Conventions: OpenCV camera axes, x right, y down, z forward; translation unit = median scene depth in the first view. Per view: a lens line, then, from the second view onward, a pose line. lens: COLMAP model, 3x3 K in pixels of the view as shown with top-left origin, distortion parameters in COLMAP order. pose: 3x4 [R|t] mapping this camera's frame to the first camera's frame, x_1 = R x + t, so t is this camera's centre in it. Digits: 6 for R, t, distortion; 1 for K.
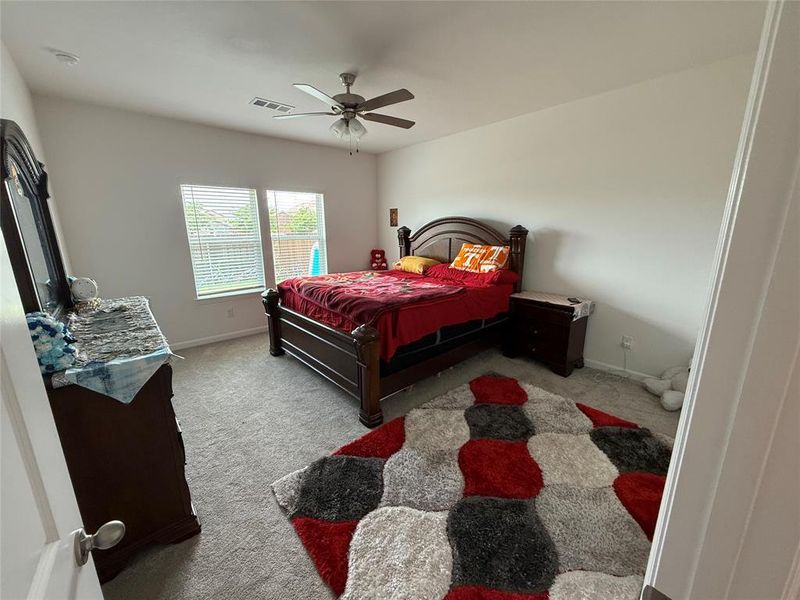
lens RADIAL K [[319.9, 0, 397.5], [0, 319.9, 301.6], [0, 0, 1]] dist [-0.000316, -0.000266]
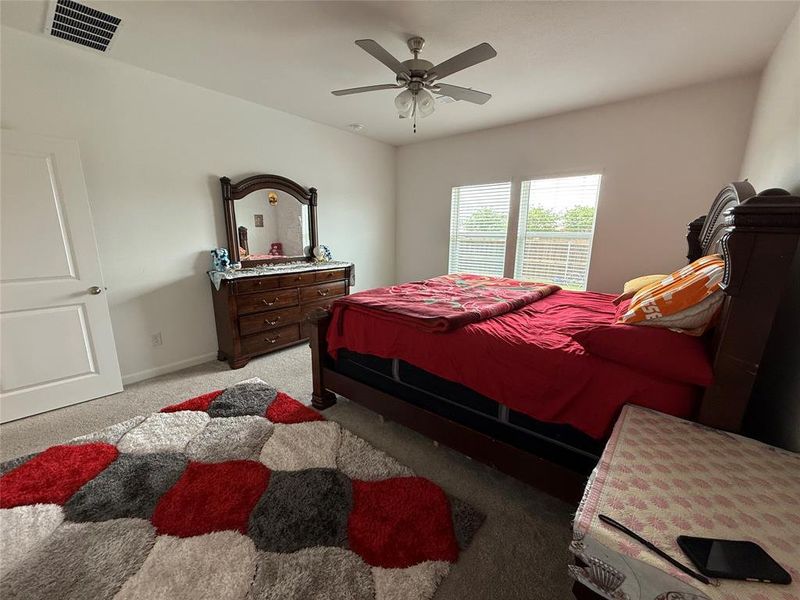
lens RADIAL K [[319.9, 0, 397.5], [0, 319.9, 301.6], [0, 0, 1]] dist [-0.000316, -0.000266]
pose [[0.148354, 0.218464, -0.964502, 0.813395], [-0.233154, 0.955528, 0.180569, -0.166207], [0.961057, 0.198090, 0.192692, 0.903723]]
